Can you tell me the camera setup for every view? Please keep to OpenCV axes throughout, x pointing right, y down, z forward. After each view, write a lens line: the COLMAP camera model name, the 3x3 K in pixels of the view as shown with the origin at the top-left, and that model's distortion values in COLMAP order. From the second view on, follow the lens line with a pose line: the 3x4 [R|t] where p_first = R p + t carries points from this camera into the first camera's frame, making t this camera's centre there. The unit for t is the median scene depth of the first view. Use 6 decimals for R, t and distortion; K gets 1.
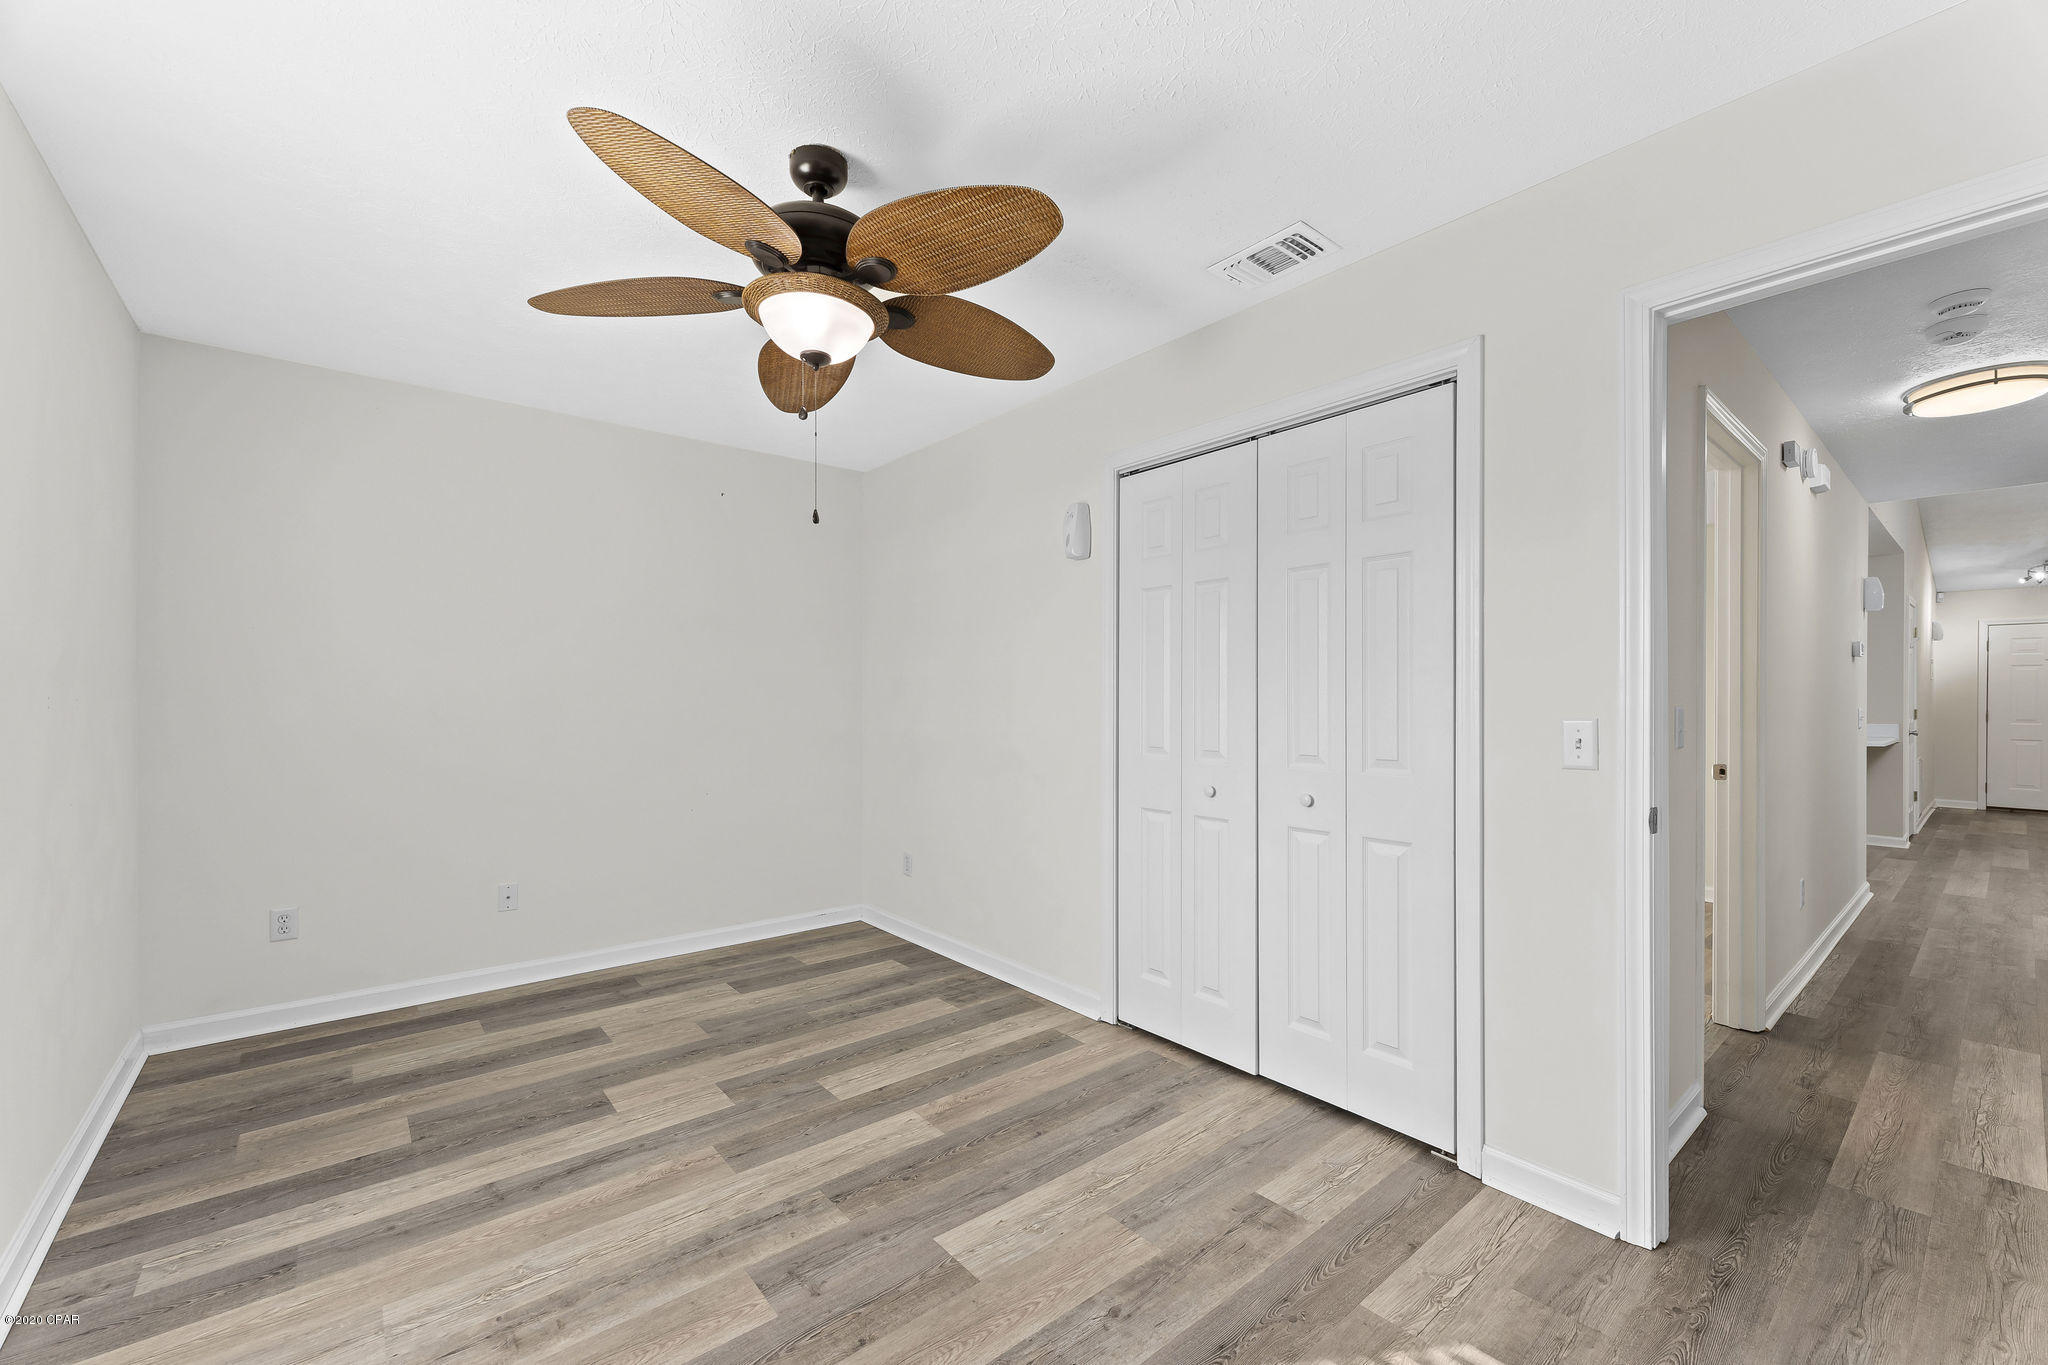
lens RADIAL K [[832.1, 0, 1031.6], [0, 832.1, 688.4], [0, 0, 1]] dist [0.001096, 0.000159]
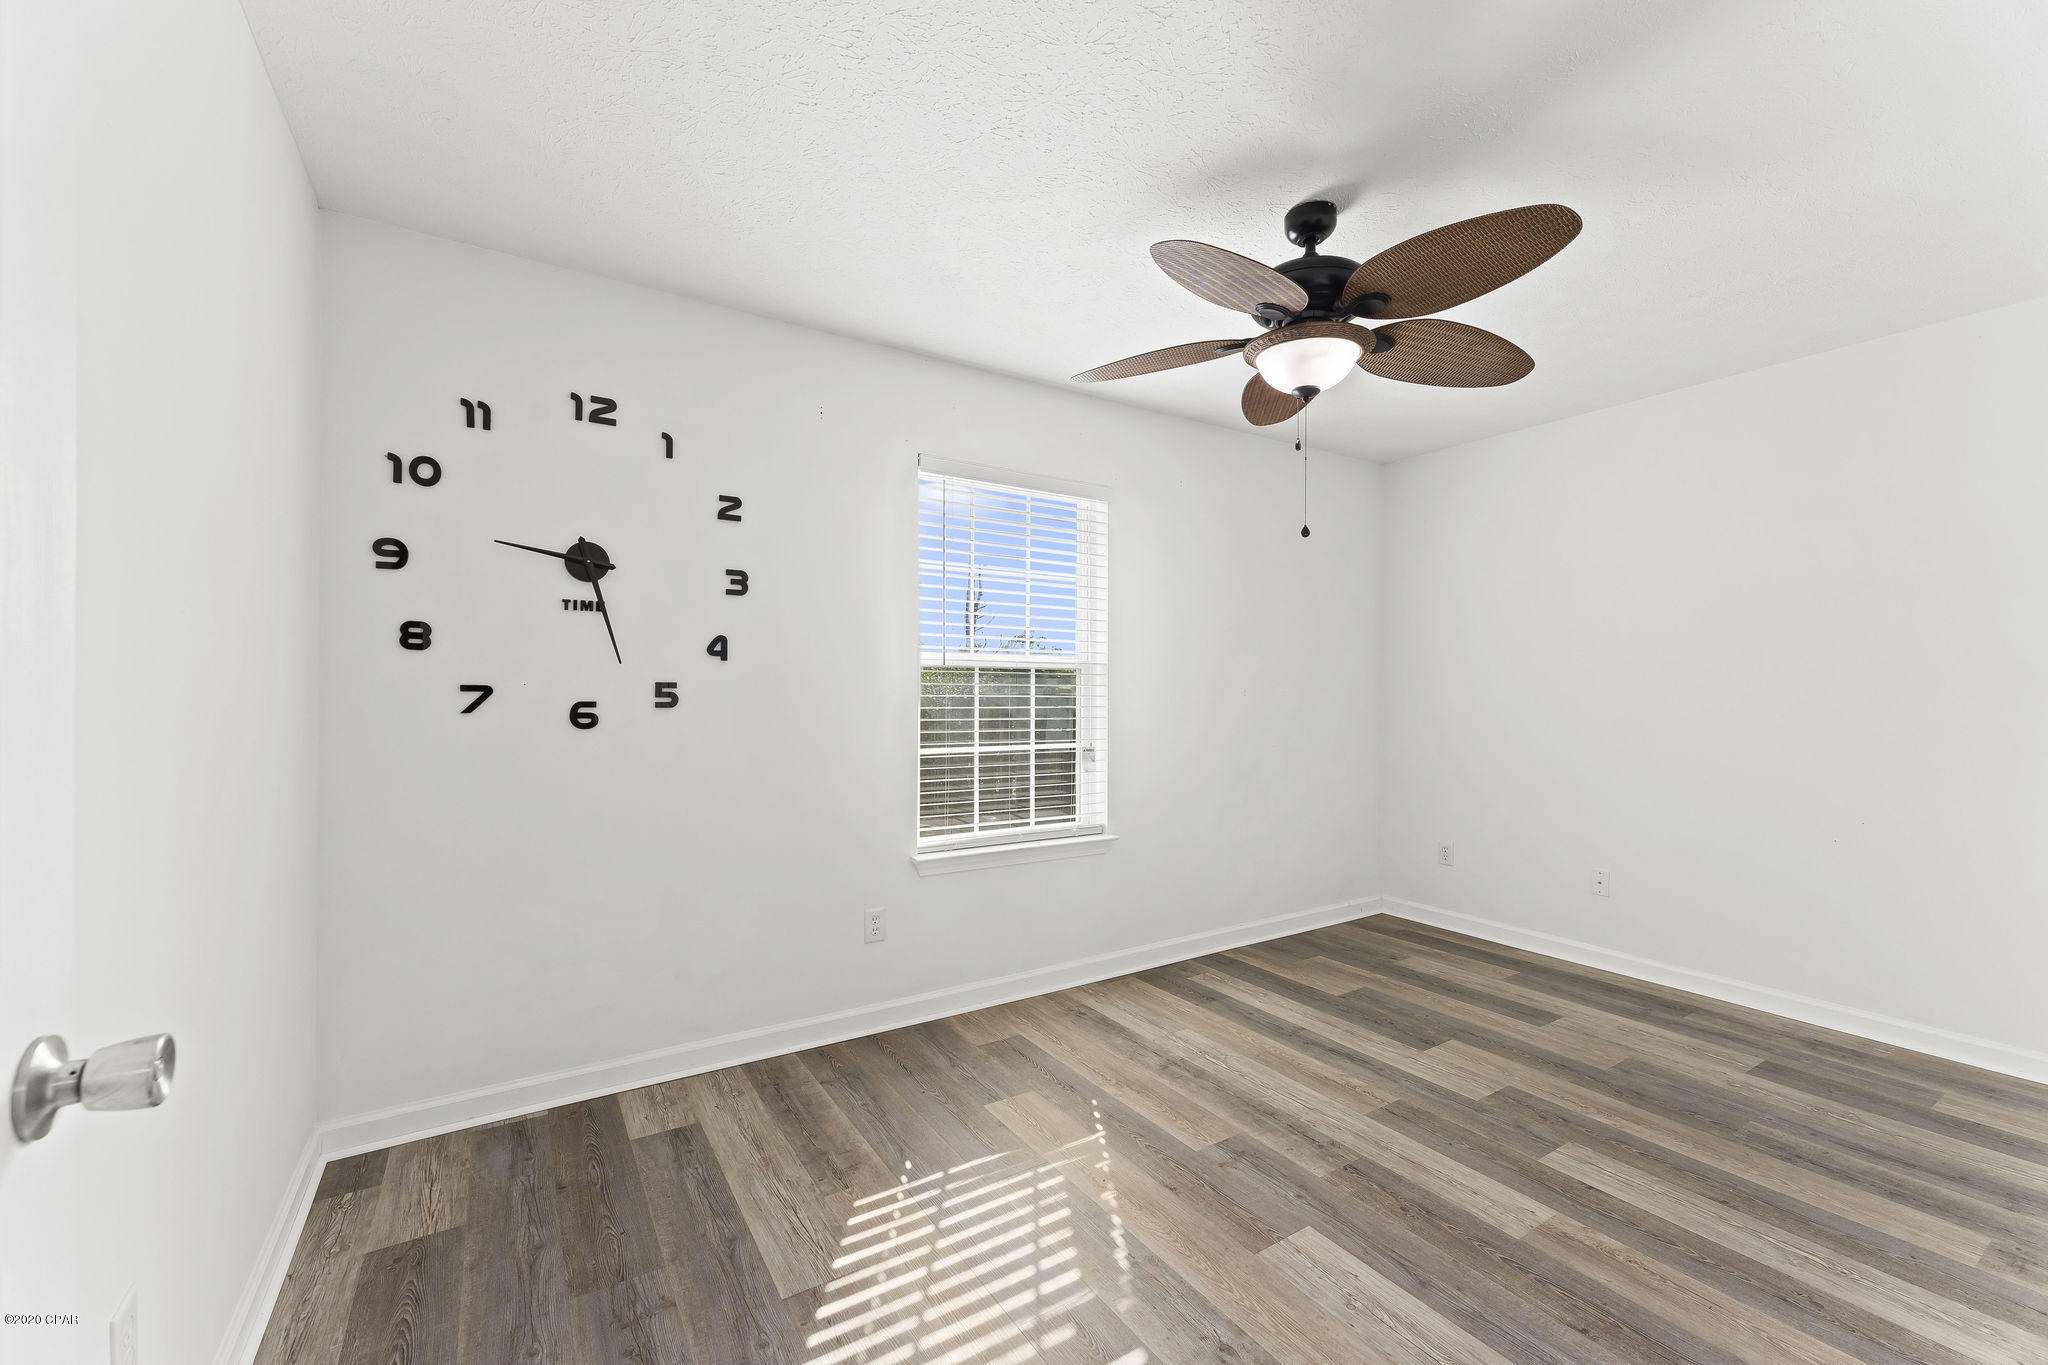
lens RADIAL K [[832.1, 0, 1031.6], [0, 832.1, 688.4], [0, 0, 1]] dist [0.001096, 0.000159]
pose [[-0.130639, -0.001290, -0.991429, 0.702168], [0.008418, 0.999962, -0.002410, 0.004479], [0.991394, -0.008661, -0.130623, 0.605202]]
